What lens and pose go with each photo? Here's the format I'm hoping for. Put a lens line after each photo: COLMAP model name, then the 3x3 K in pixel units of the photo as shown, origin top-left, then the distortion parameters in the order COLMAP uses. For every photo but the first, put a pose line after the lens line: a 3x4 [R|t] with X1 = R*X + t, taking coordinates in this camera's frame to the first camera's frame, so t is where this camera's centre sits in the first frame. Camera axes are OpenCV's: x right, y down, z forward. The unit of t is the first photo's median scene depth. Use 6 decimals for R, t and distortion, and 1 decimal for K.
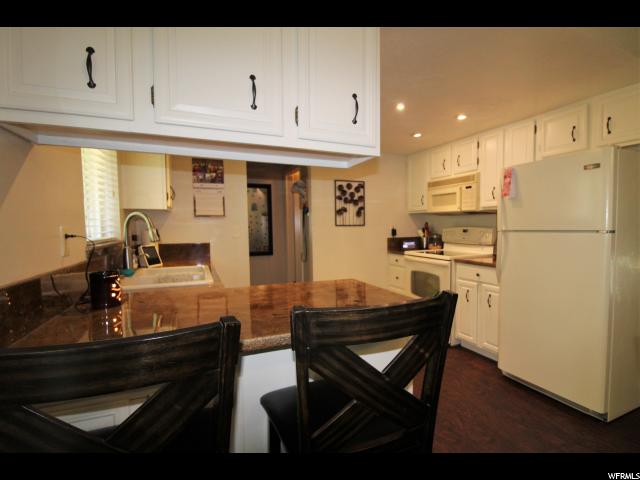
lens RADIAL K [[334.4, 0, 320.9], [0, 334.4, 244.3], [0, 0, 1]] dist [0.005875, 0.000555]
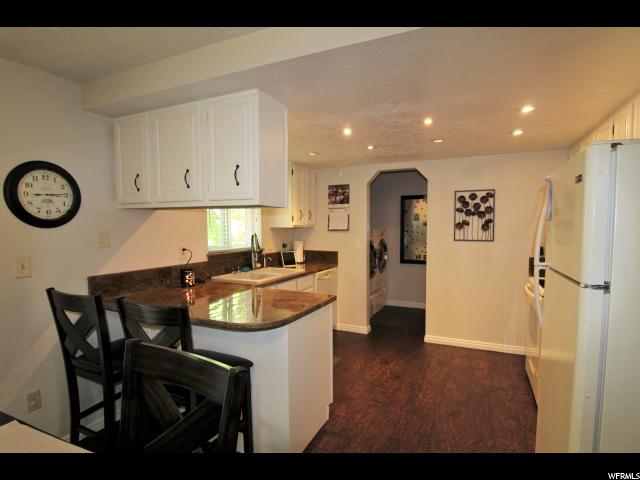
lens RADIAL K [[337.6, 0, 332.8], [0, 337.6, 250.3], [0, 0, 1]] dist [-0.011837, -0.001885]
pose [[0.650102, 0.063552, -0.757185, 0.537182], [-0.039123, 0.997974, 0.050173, -0.062062], [0.758839, -0.002994, 0.651271, 0.133089]]
